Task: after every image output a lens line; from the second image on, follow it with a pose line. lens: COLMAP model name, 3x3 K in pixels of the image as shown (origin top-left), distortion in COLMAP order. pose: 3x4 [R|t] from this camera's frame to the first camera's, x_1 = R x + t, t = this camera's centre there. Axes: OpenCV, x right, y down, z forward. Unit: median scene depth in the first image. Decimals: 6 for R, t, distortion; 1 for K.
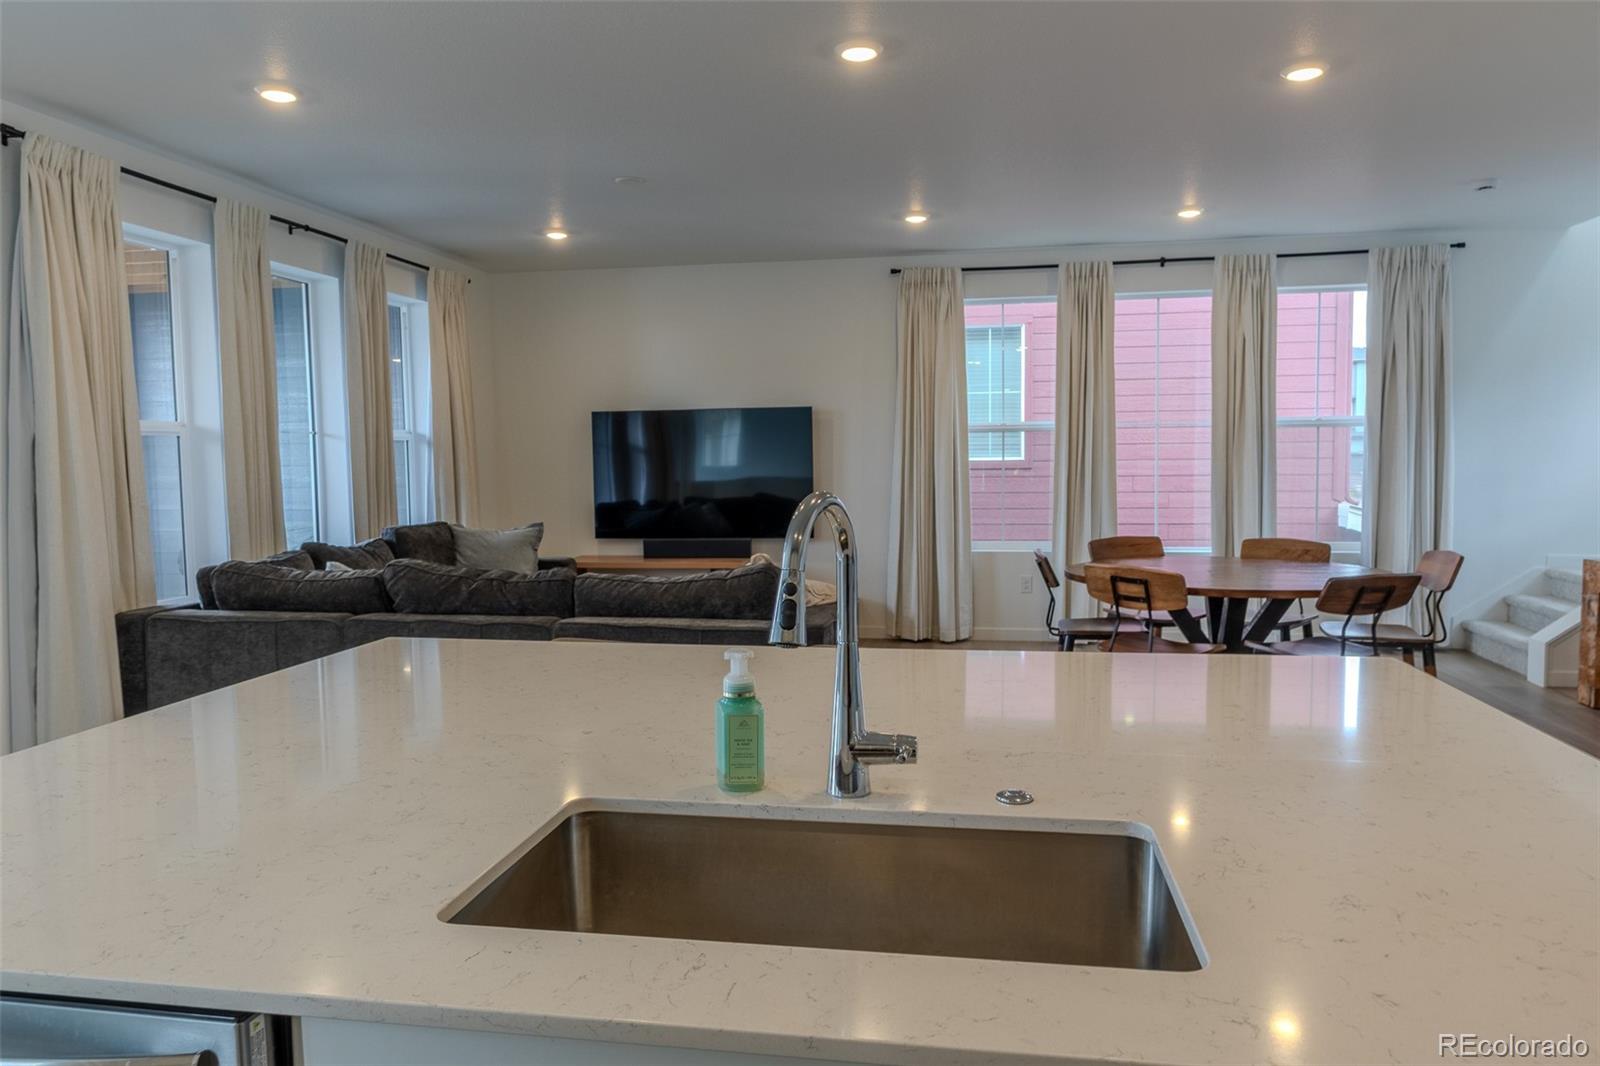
lens RADIAL K [[1084.0, 0, 807.7], [0, 1084.0, 554.1], [0, 0, 1]] dist [0.004500, -0.003764]
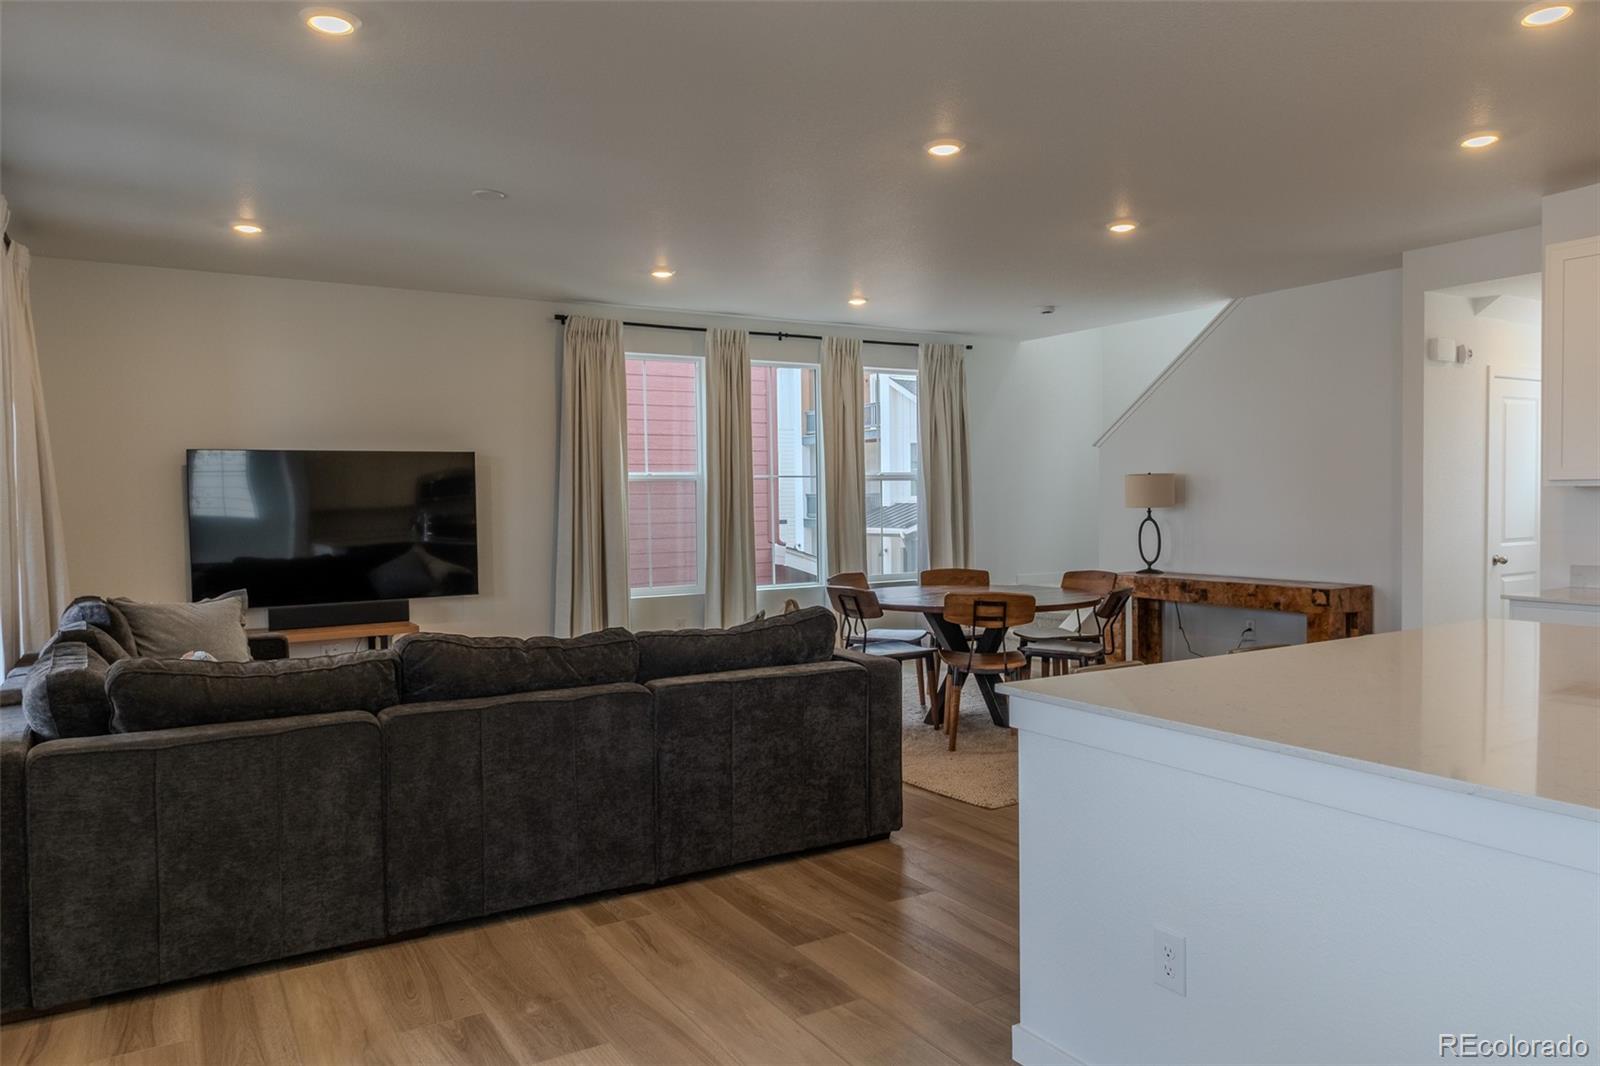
lens RADIAL K [[1084.0, 0, 802.1], [0, 1084.0, 532.6], [0, 0, 1]] dist [0.004500, -0.003764]
pose [[0.754569, -0.018893, 0.655948, -0.425715], [0.063817, 0.996960, -0.044697, -0.009231], [-0.653110, 0.075588, 0.753481, 0.138308]]
